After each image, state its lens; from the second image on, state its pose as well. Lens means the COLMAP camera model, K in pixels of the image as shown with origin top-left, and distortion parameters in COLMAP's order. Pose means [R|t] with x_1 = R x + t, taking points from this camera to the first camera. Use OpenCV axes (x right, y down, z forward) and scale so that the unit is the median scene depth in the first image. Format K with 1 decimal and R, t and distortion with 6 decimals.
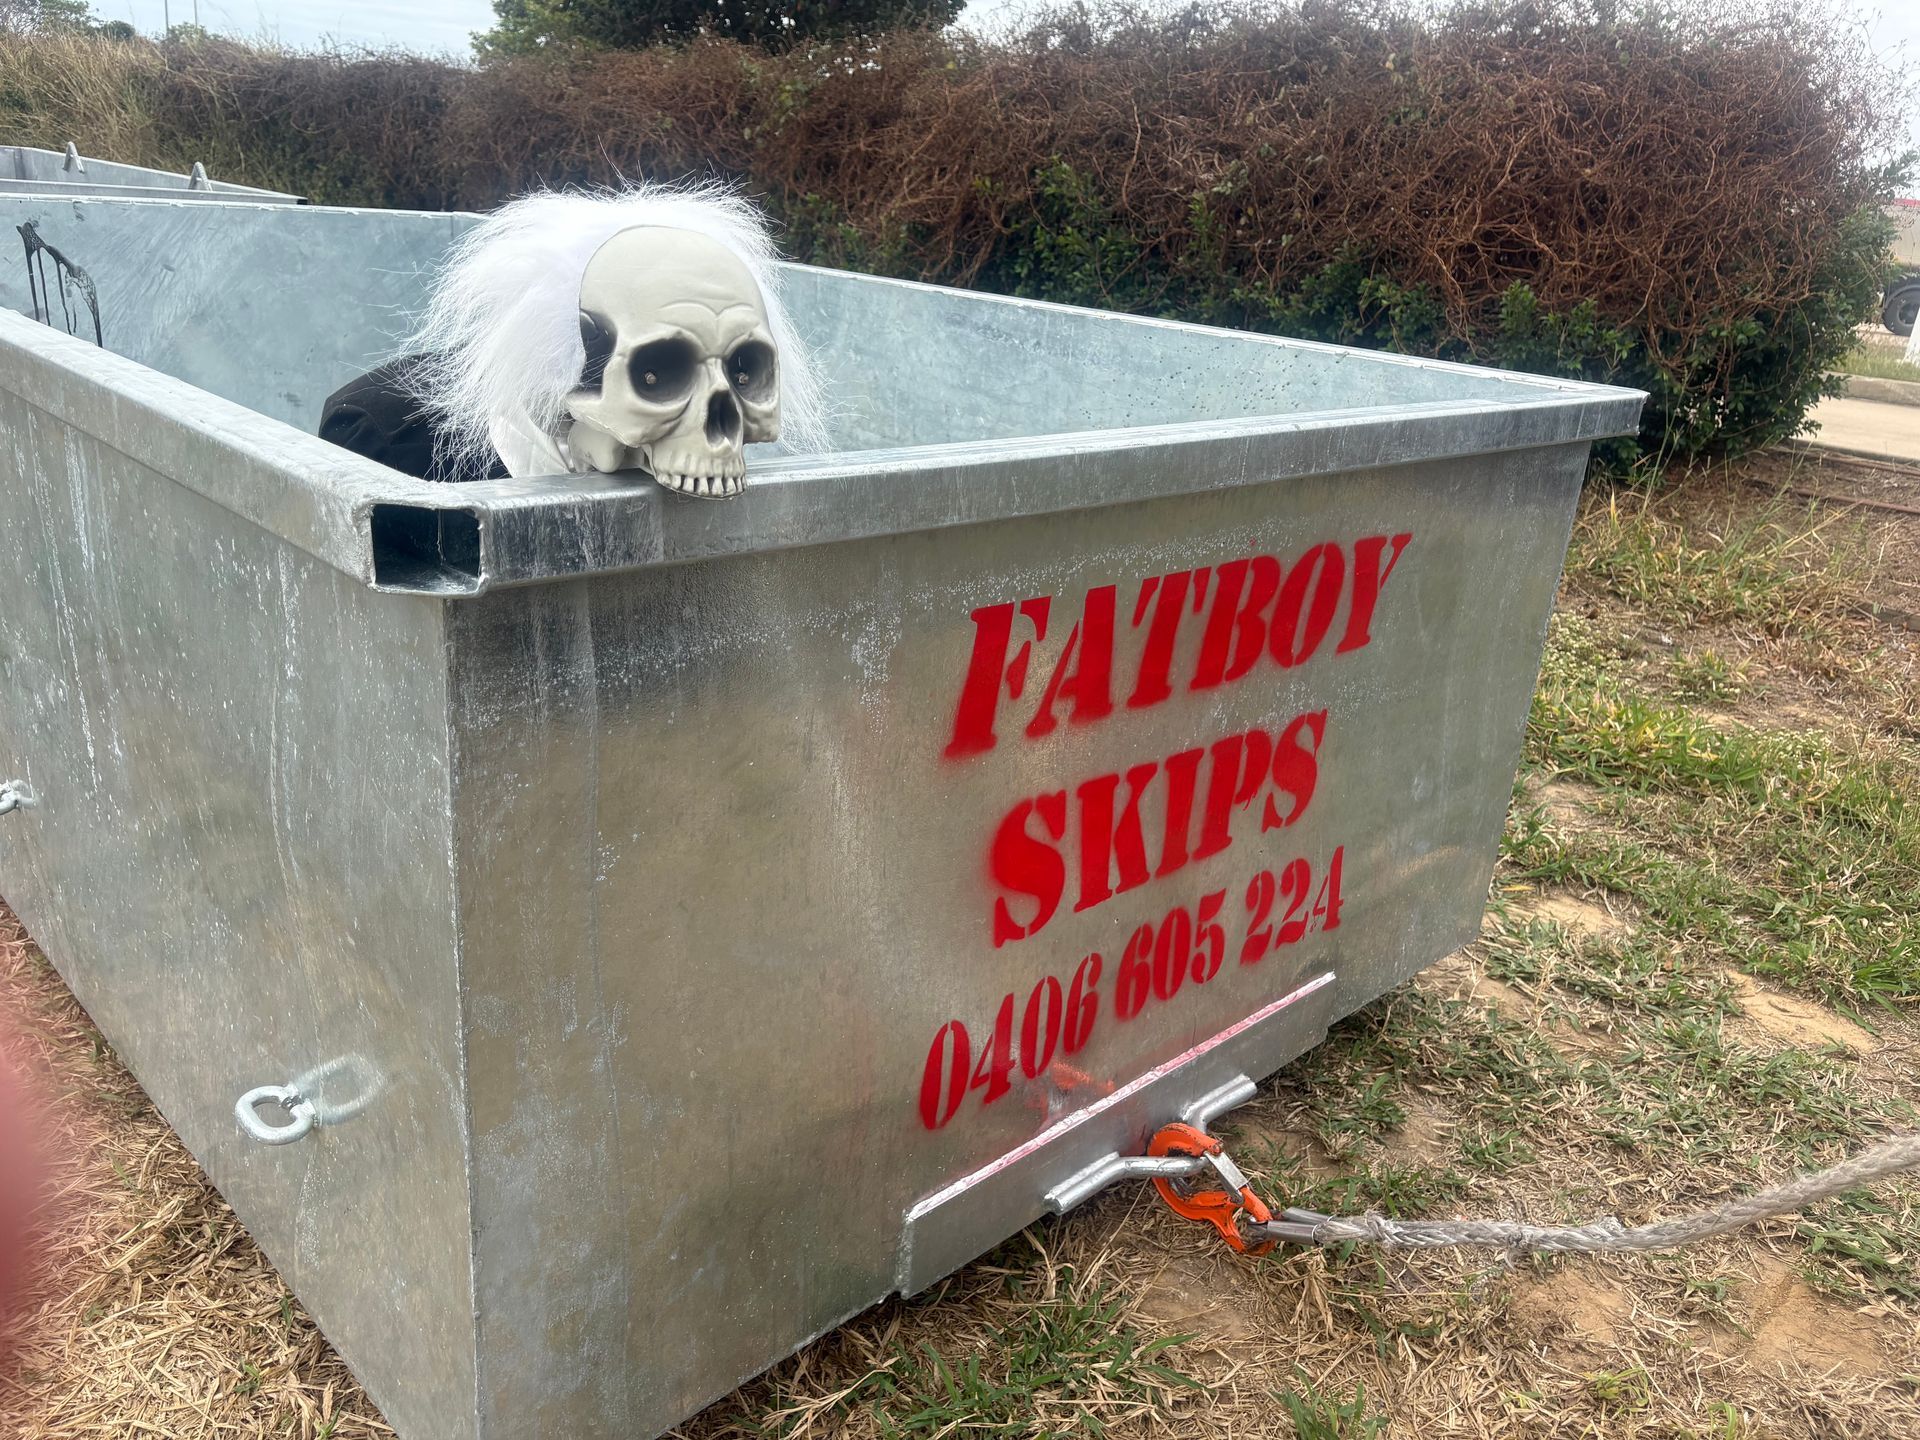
lens RADIAL K [[1460.6, 0, 960.0], [0, 1460.6, 720.0], [0, 0, 1]] dist [0.087416, -0.105277]
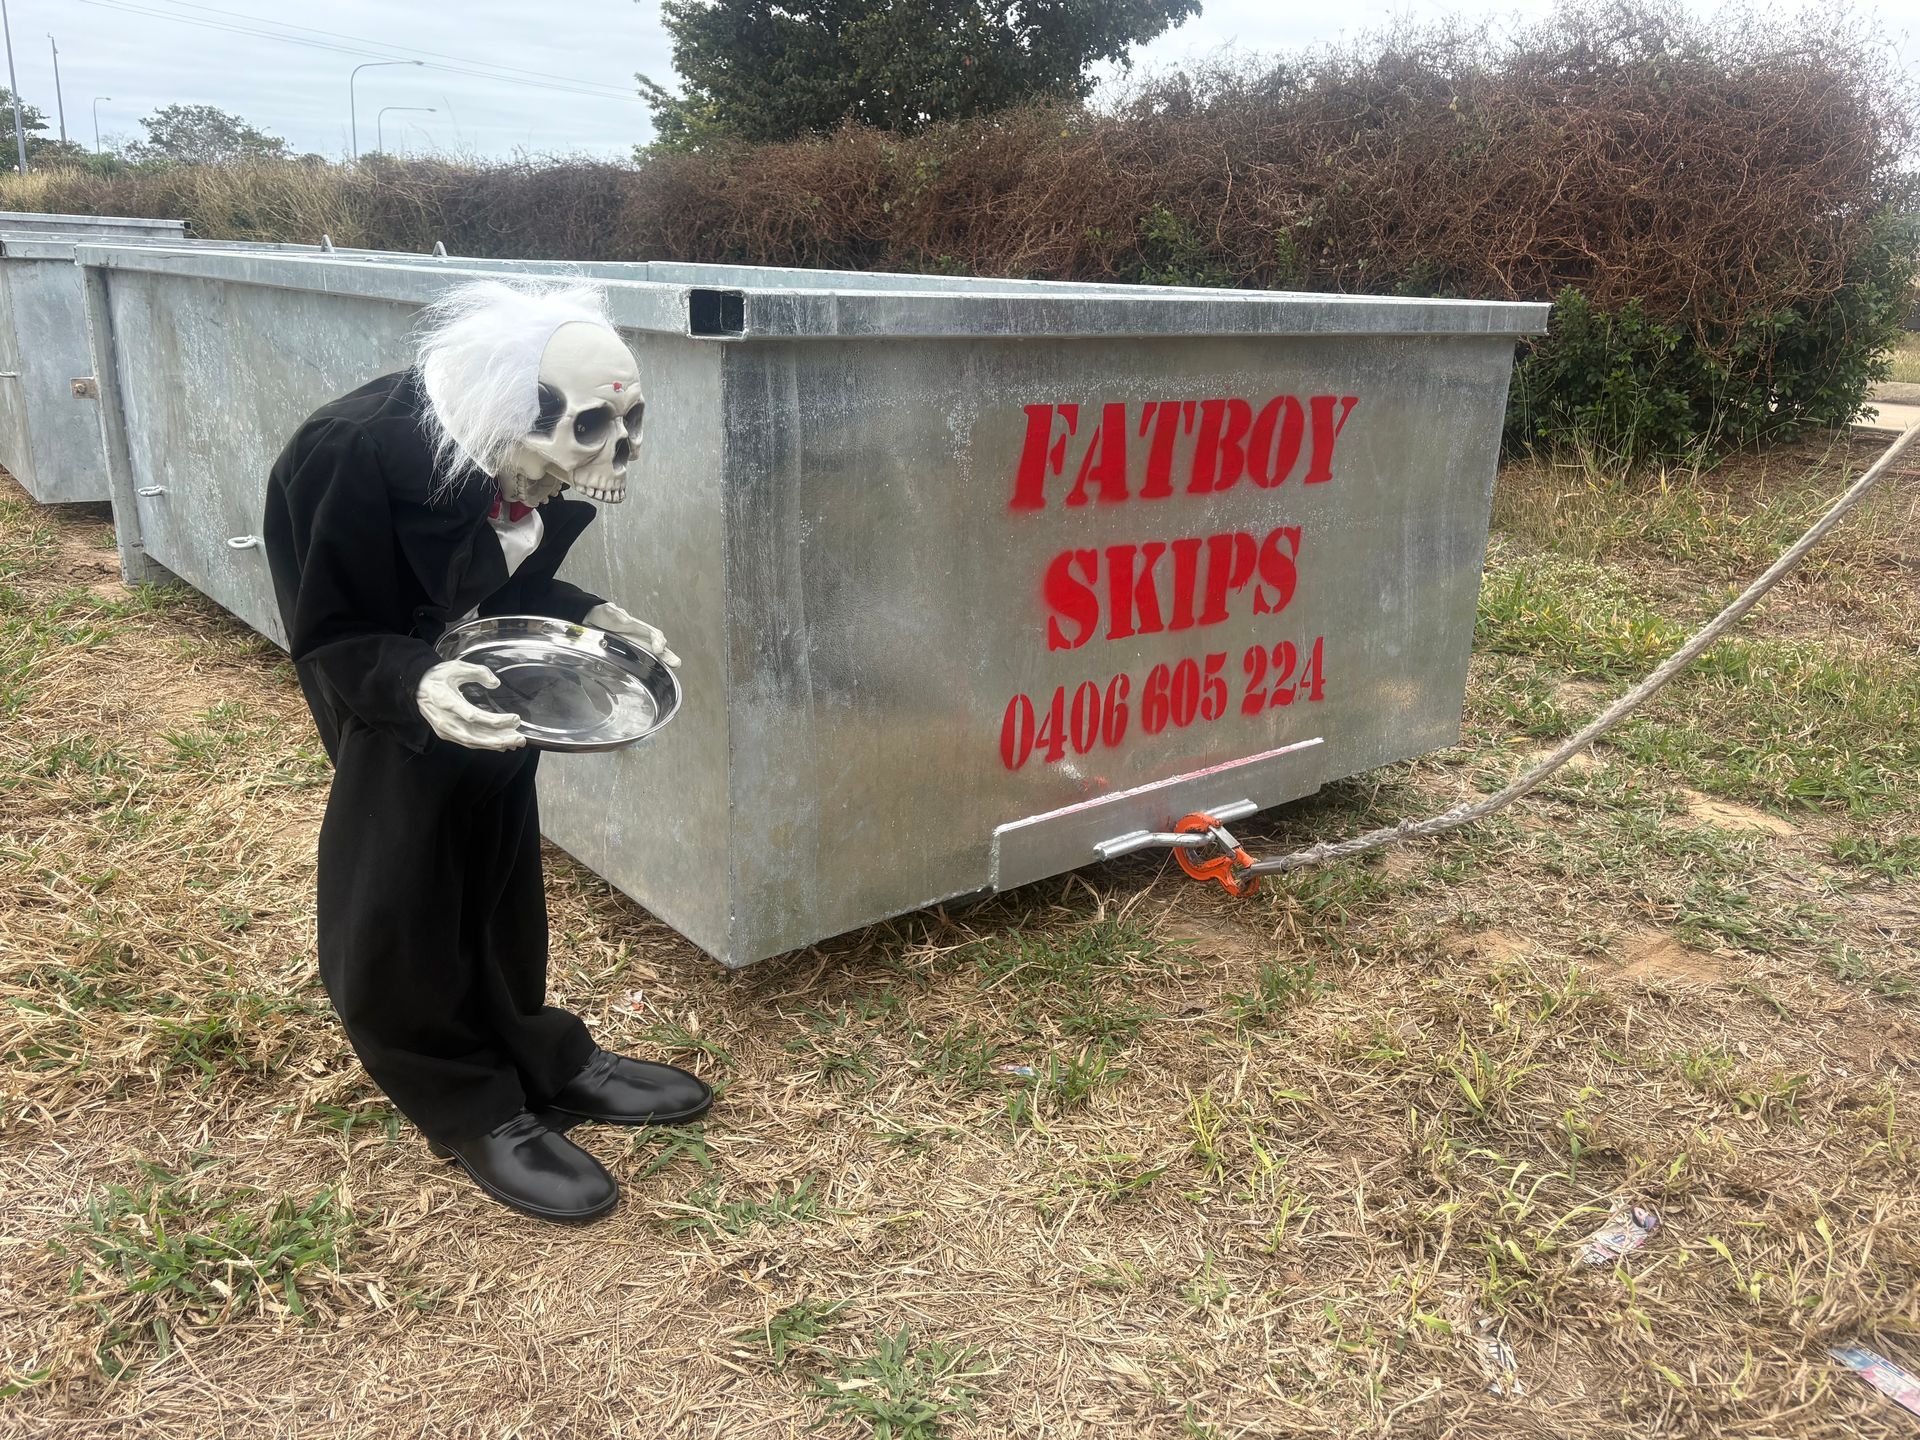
lens RADIAL K [[1460.6, 0, 960.0], [0, 1460.6, 720.0], [0, 0, 1]] dist [0.087416, -0.105277]
pose [[0.995169, -0.017104, -0.096680, 0.061170], [0.011919, 0.998472, -0.053953, 0.247518], [0.097455, 0.052540, 0.993852, -0.403116]]
